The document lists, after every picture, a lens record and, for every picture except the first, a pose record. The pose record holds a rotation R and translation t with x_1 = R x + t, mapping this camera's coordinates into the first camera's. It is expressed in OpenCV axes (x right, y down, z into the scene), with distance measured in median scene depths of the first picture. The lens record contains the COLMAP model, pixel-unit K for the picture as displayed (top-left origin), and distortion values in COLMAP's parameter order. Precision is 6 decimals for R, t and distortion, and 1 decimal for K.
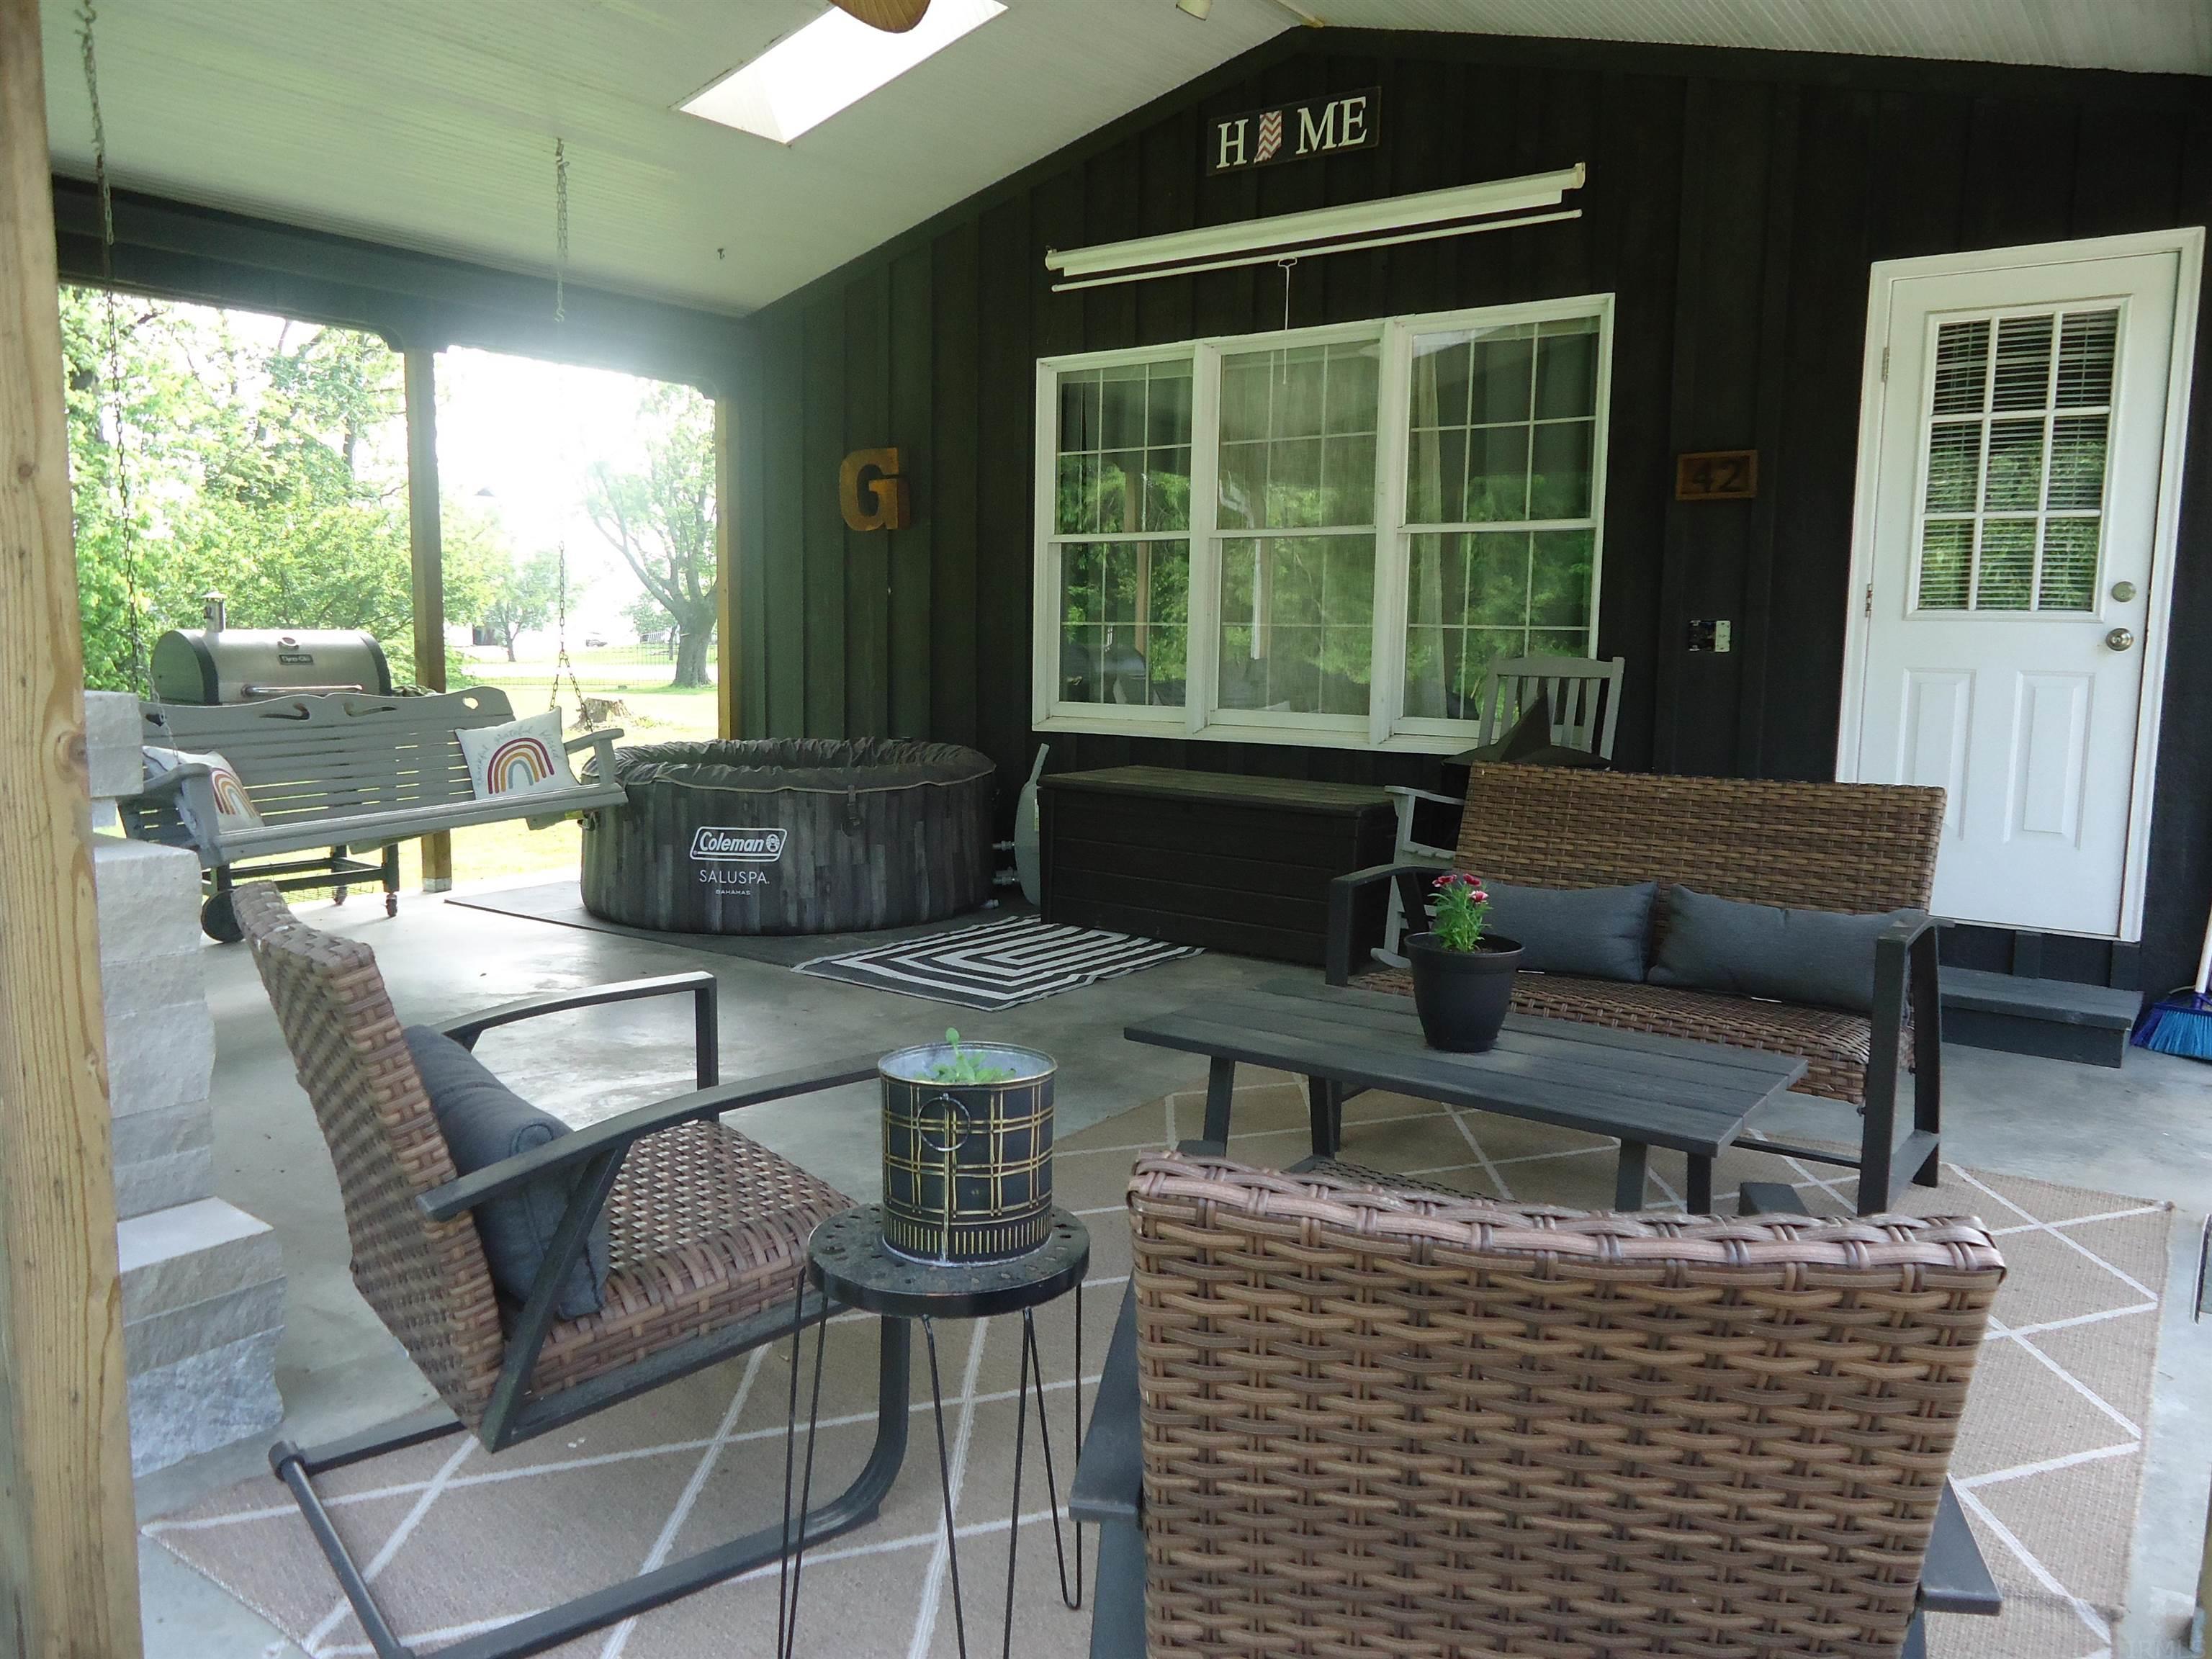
lens RADIAL K [[1645.4, 0, 1107.1], [0, 1645.4, 828.6], [0, 0, 1]] dist [-0.006188, -0.003035]
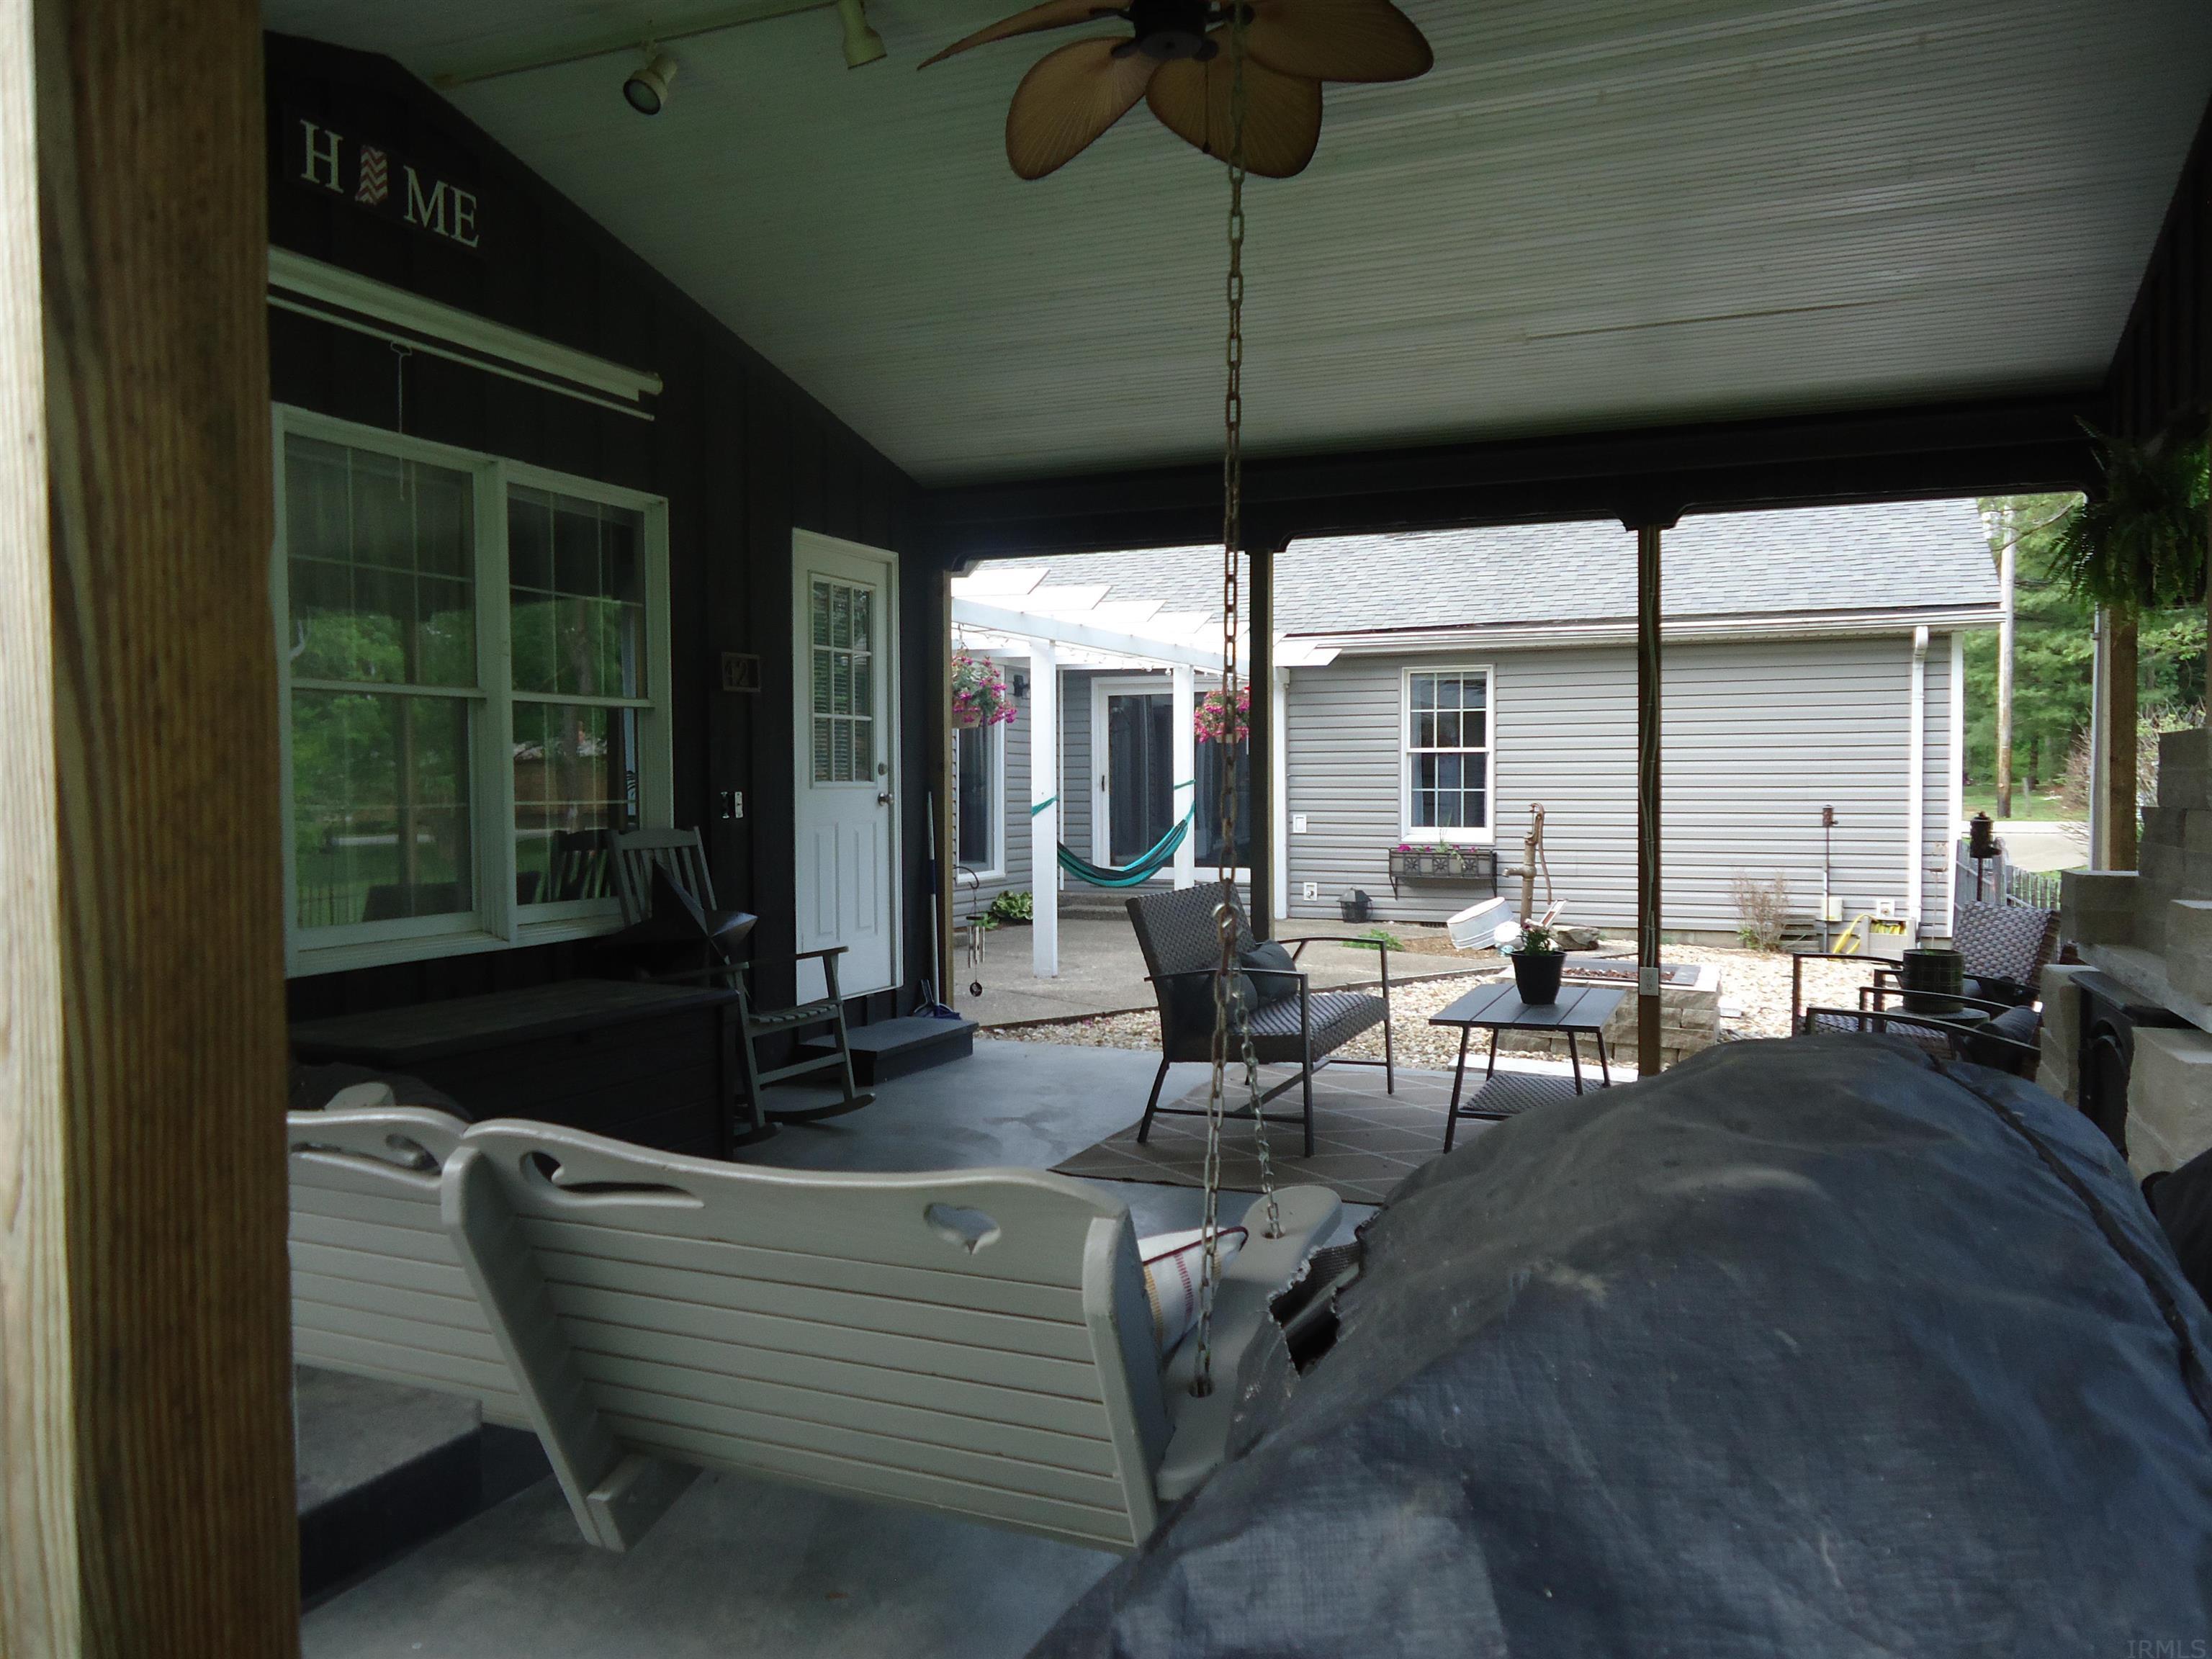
lens RADIAL K [[1645.4, 0, 1105.9], [0, 1645.4, 835.0], [0, 0, 1]] dist [-0.006188, -0.003035]
pose [[-0.245373, -0.034009, 0.968832, -0.772789], [0.129879, 0.989221, 0.067619, -0.127121], [-0.960689, 0.142423, -0.238311, 0.930173]]
